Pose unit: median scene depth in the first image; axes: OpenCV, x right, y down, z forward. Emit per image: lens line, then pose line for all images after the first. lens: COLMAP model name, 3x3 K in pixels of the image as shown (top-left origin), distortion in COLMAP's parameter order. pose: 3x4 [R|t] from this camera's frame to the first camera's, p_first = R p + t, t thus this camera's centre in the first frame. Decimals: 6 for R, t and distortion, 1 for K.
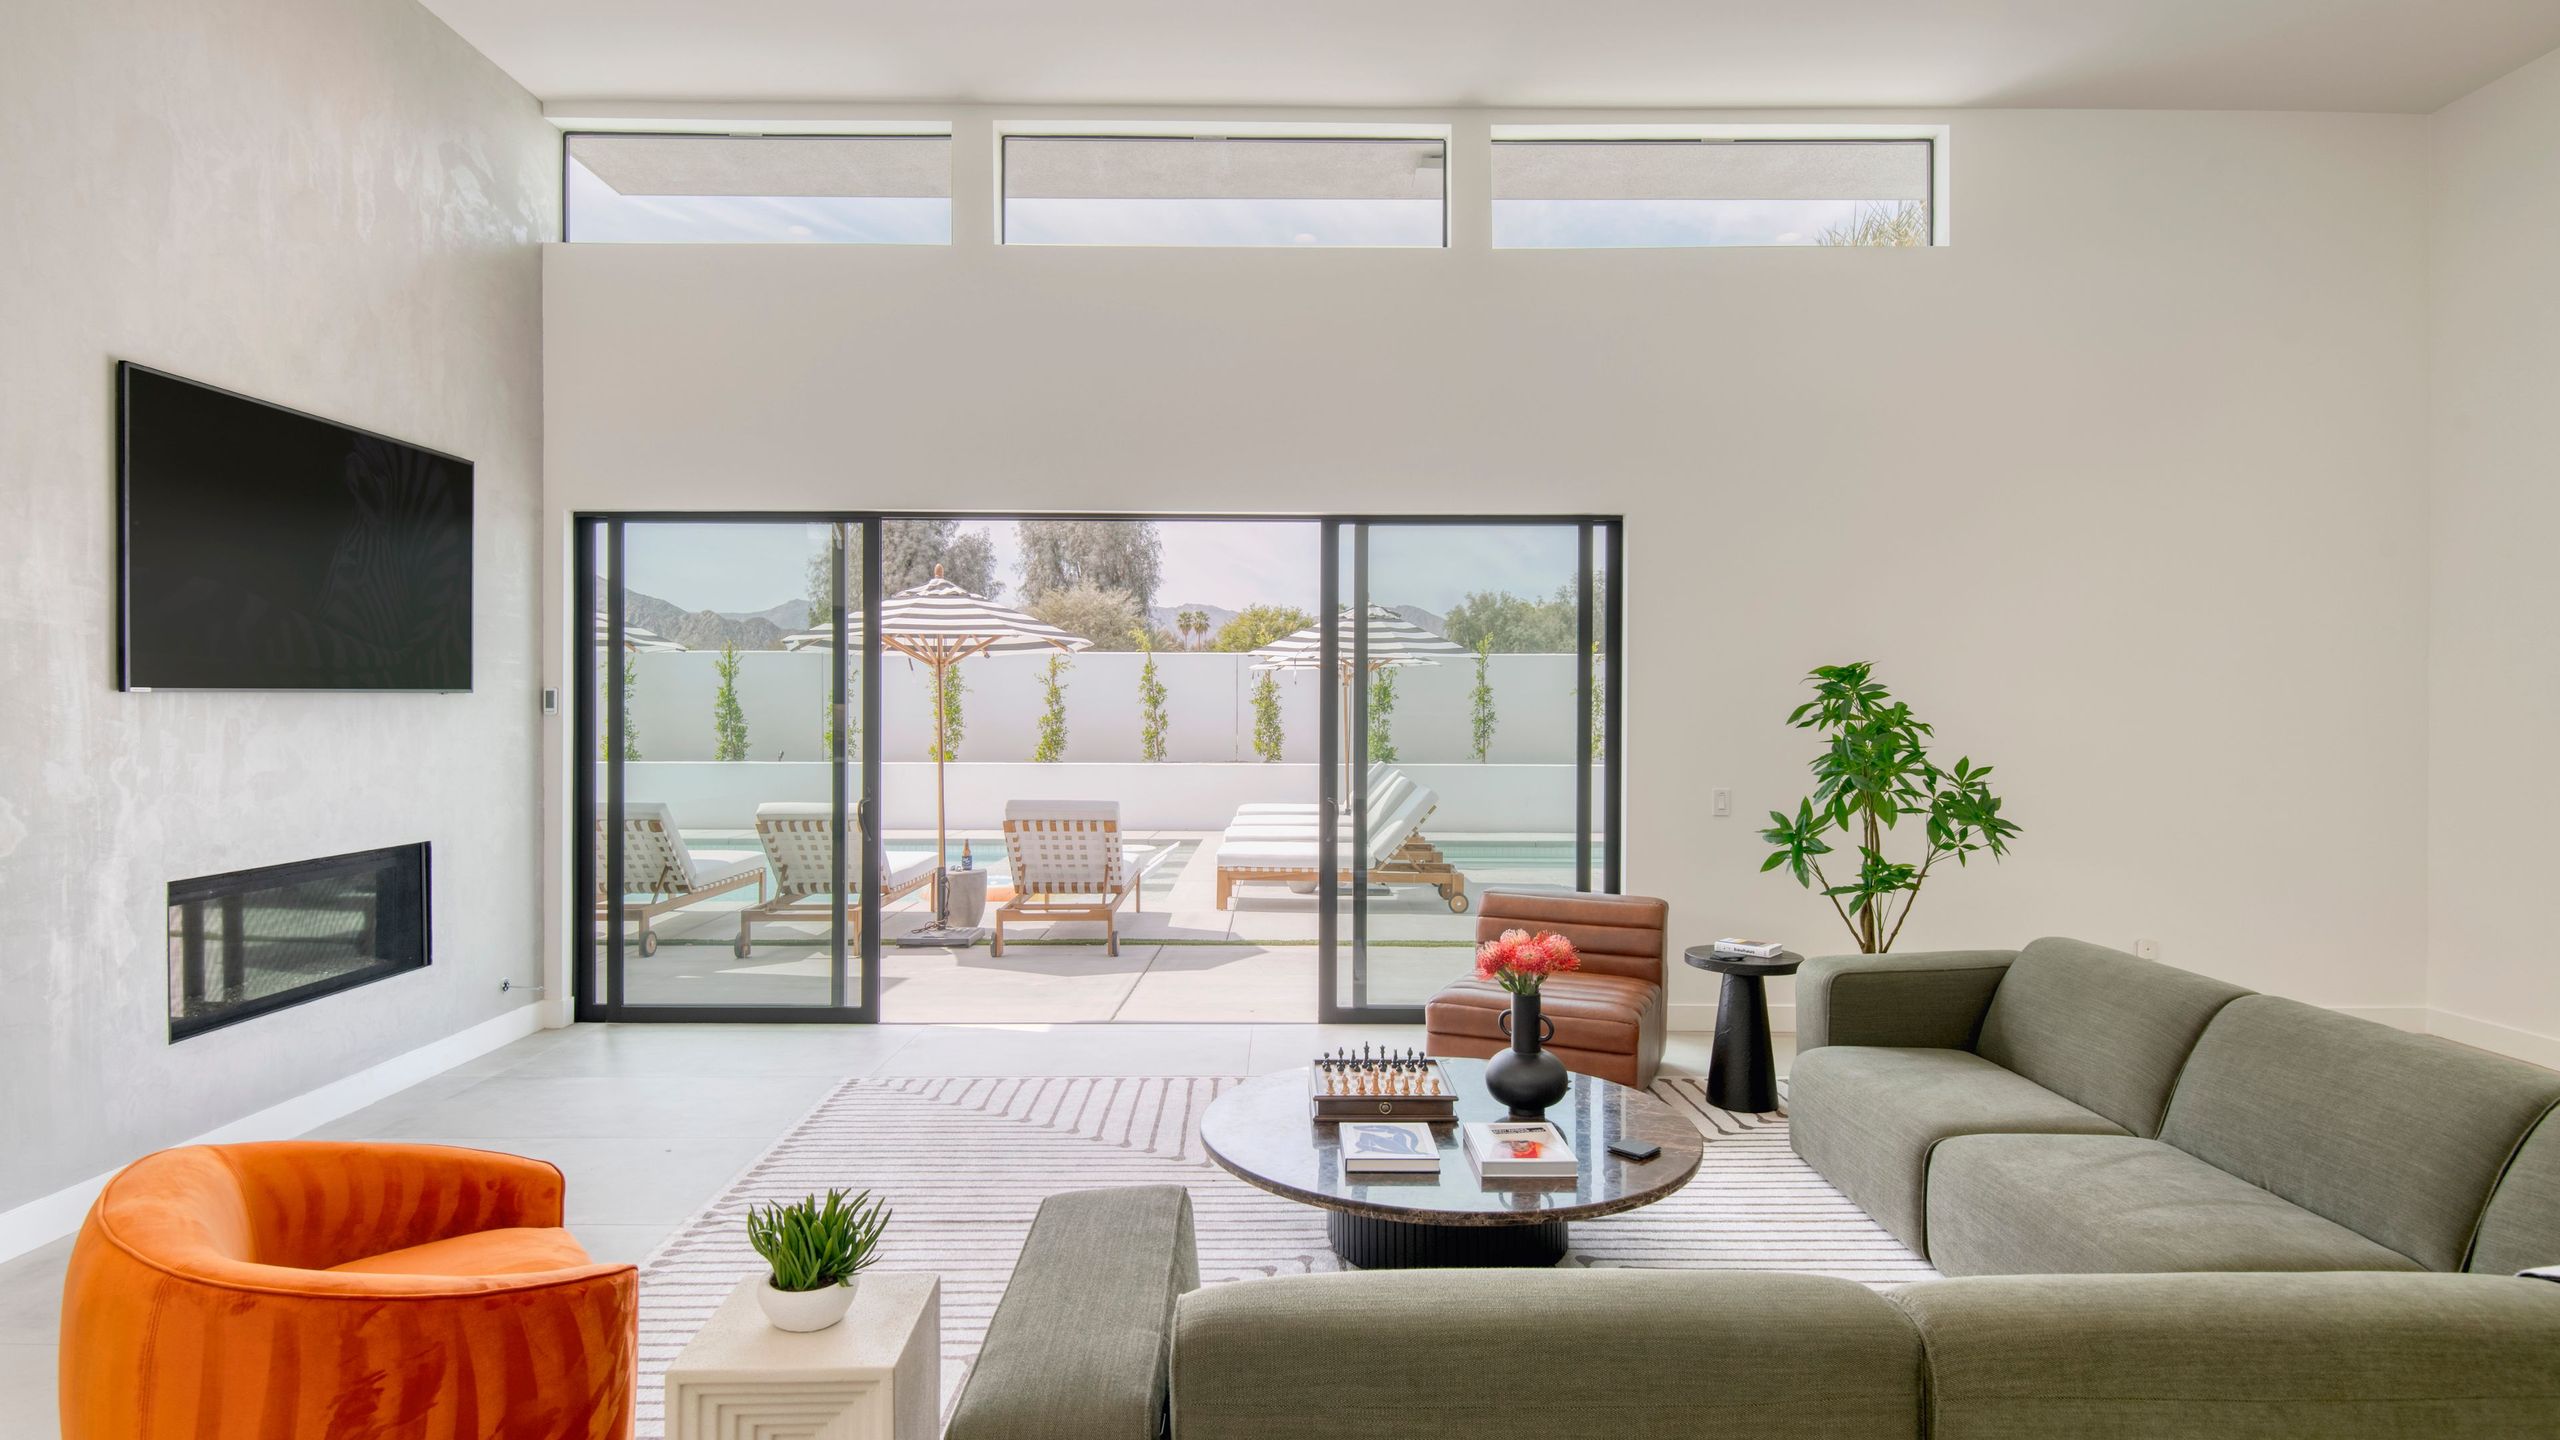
lens RADIAL K [[1310.2, 0, 1280.0], [0, 1310.2, 720.0], [0, 0, 1]] dist [0.019025, -0.029579]
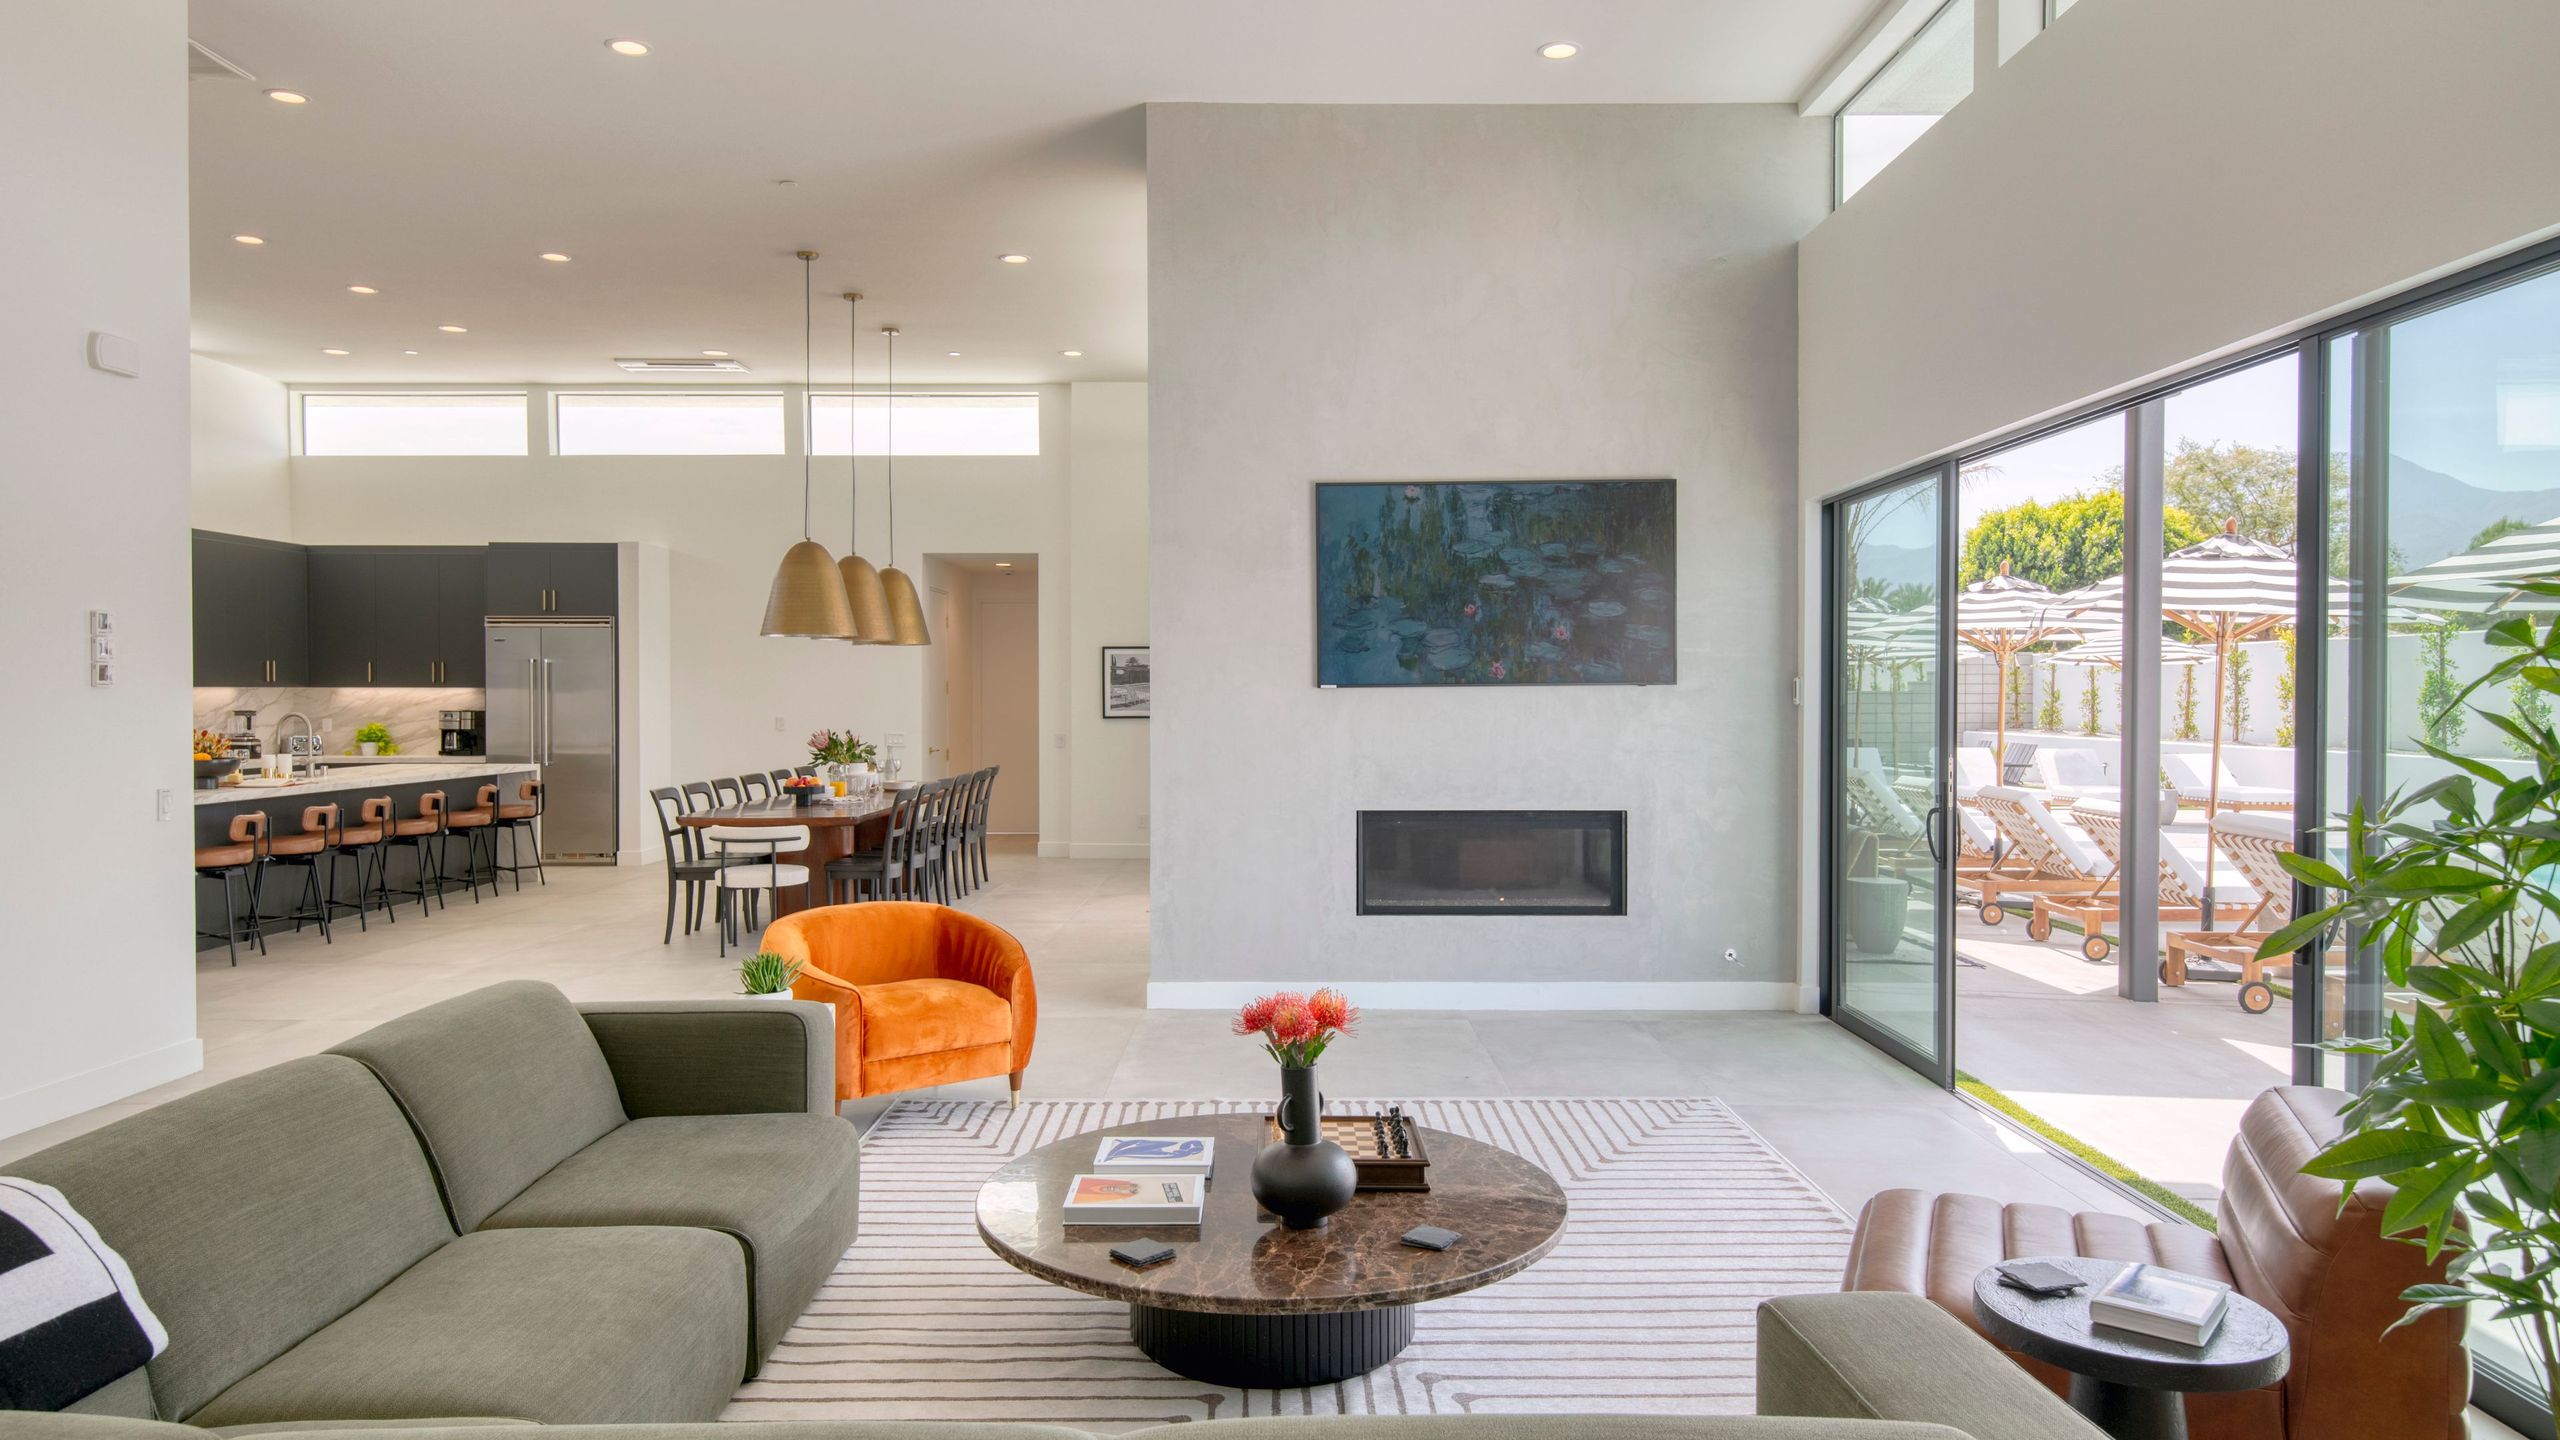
lens RADIAL K [[1611.6, 0, 1286.0], [0, 1611.6, 721.2], [0, 0, 1]] dist [0.013105, 0.000494]
pose [[0.000881, 0.014574, -0.999893, 0.769899], [-0.008675, 0.999856, 0.014566, -0.006130], [0.999962, 0.008661, 0.001007, 0.670003]]
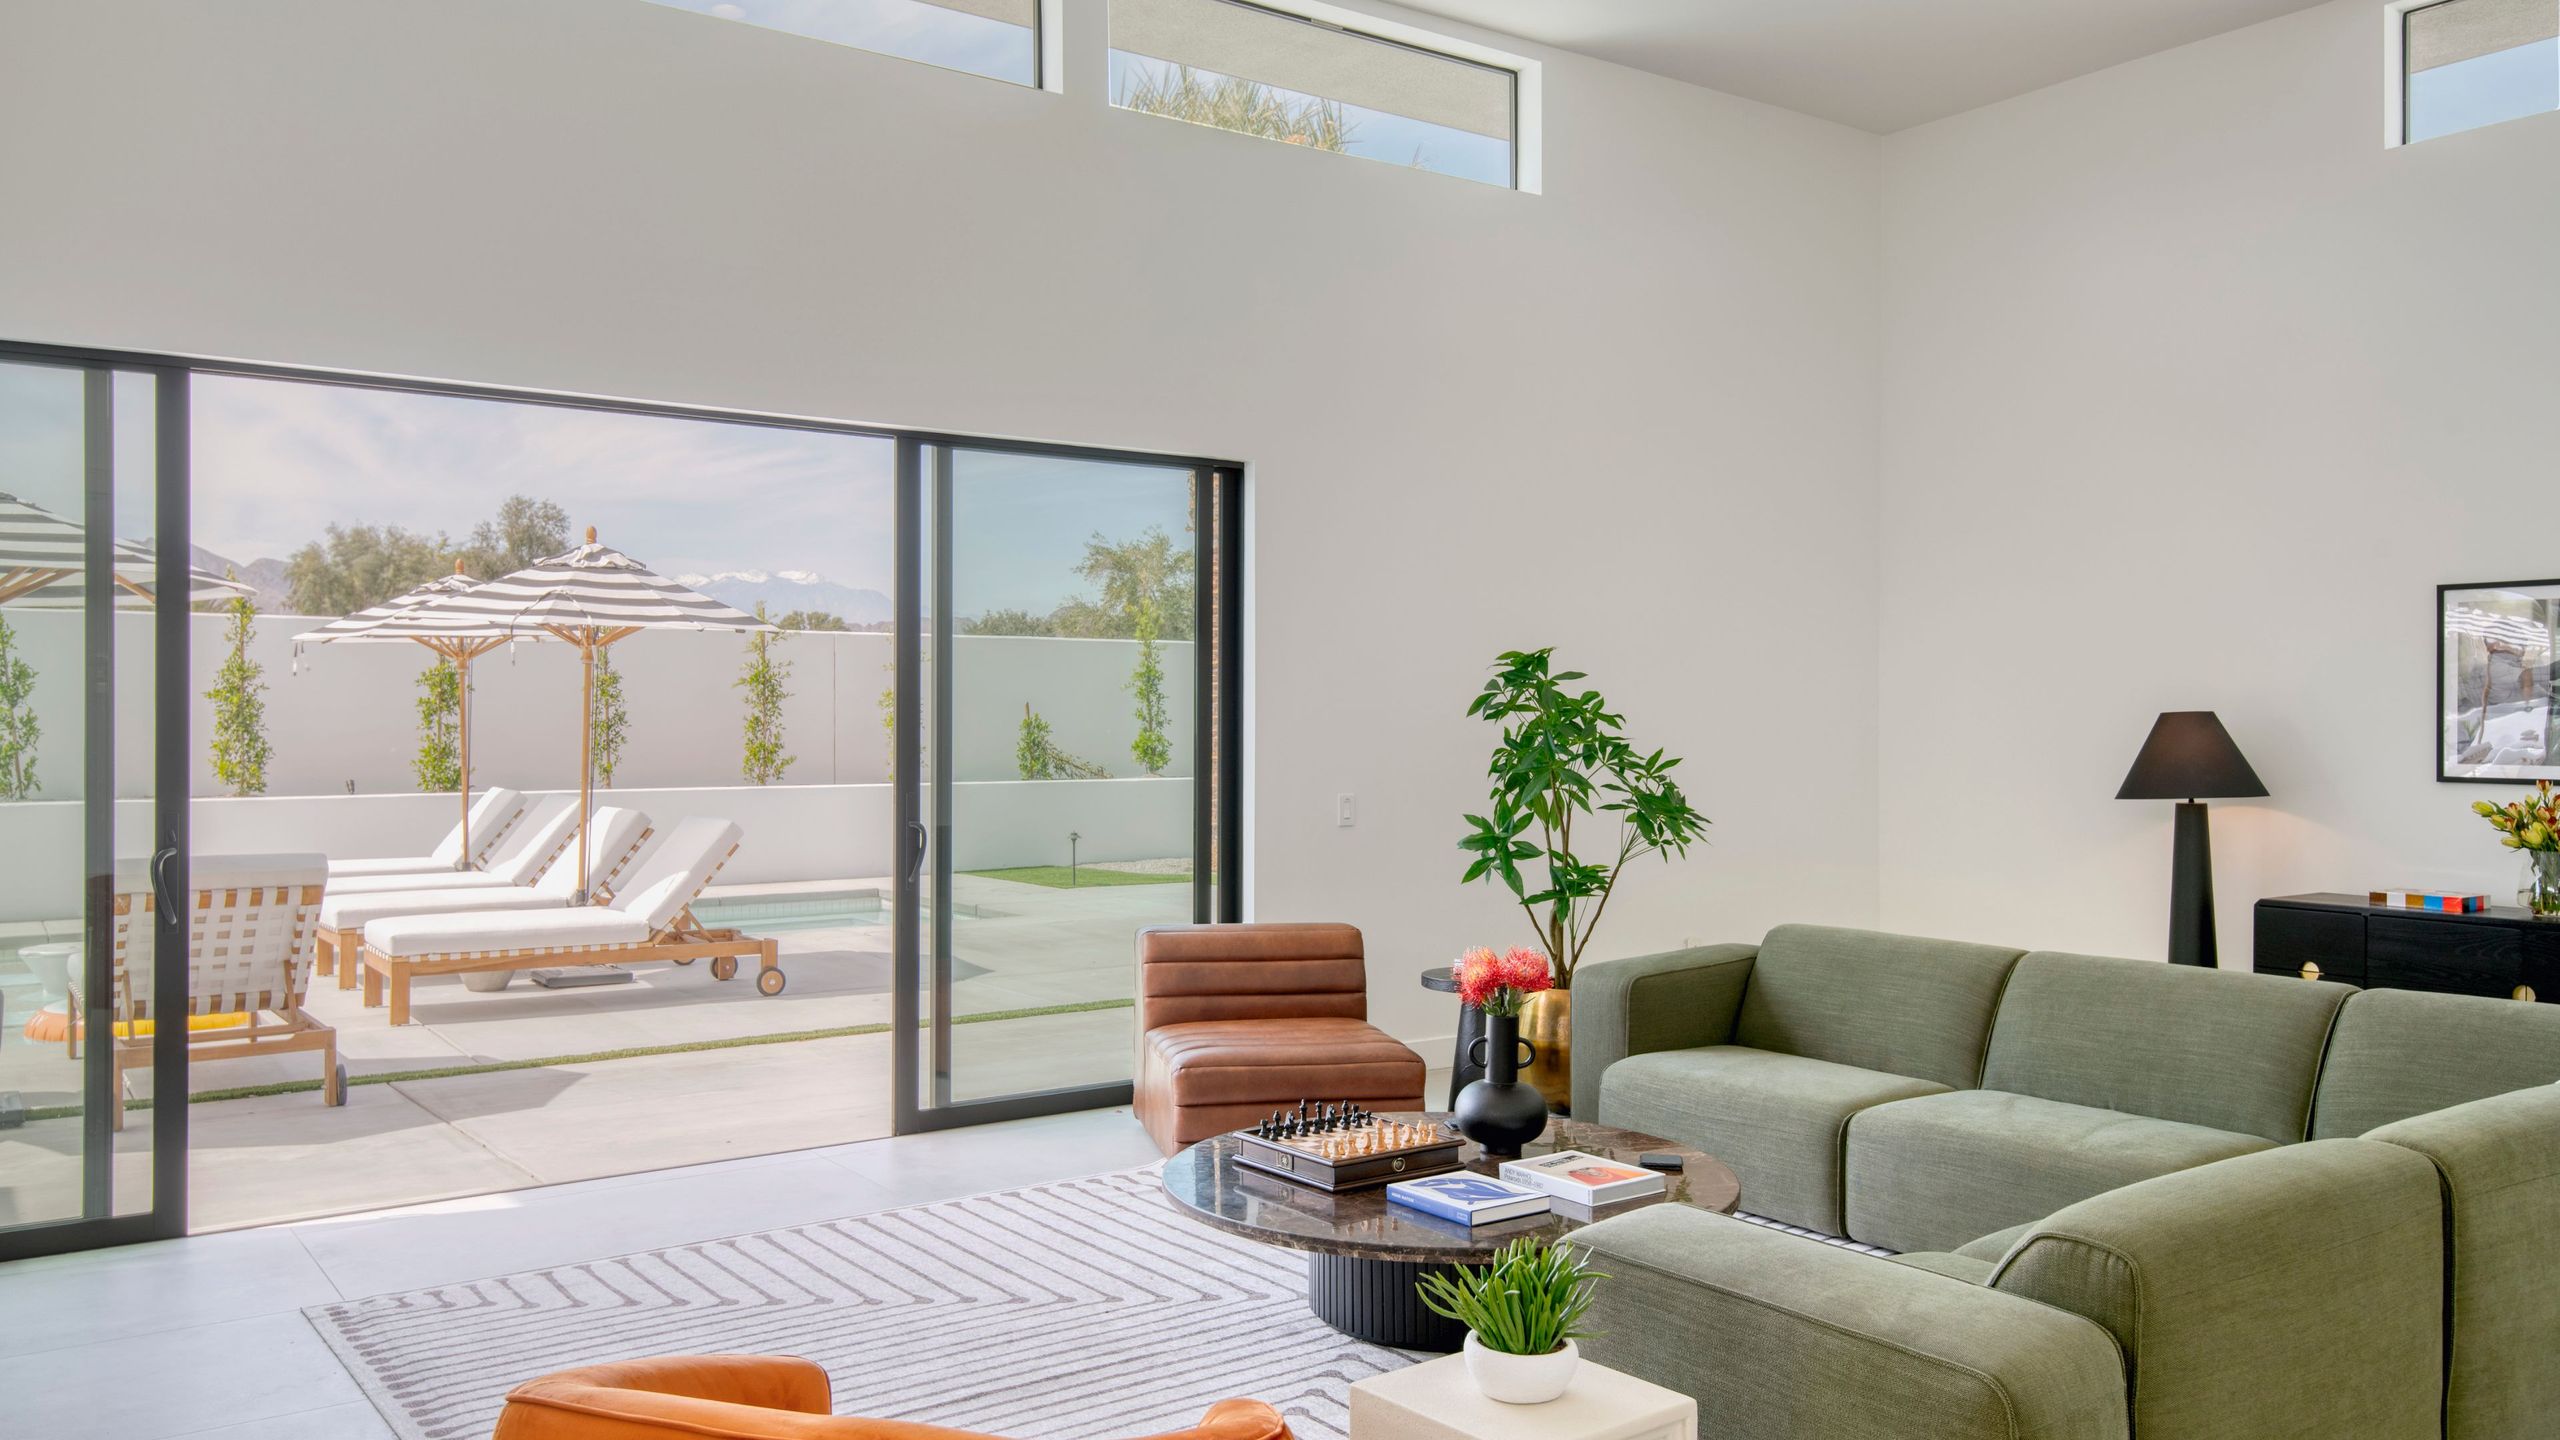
lens RADIAL K [[1899.5, 0, 1280.0], [0, 1899.5, 720.0], [0, 0, 1]] dist [0.024727, -0.004871]
pose [[0.815382, -0.003623, 0.578912, -0.454630], [0.005896, 0.999981, -0.002046, 0.007429], [-0.578893, 0.005082, 0.815388, 0.028513]]
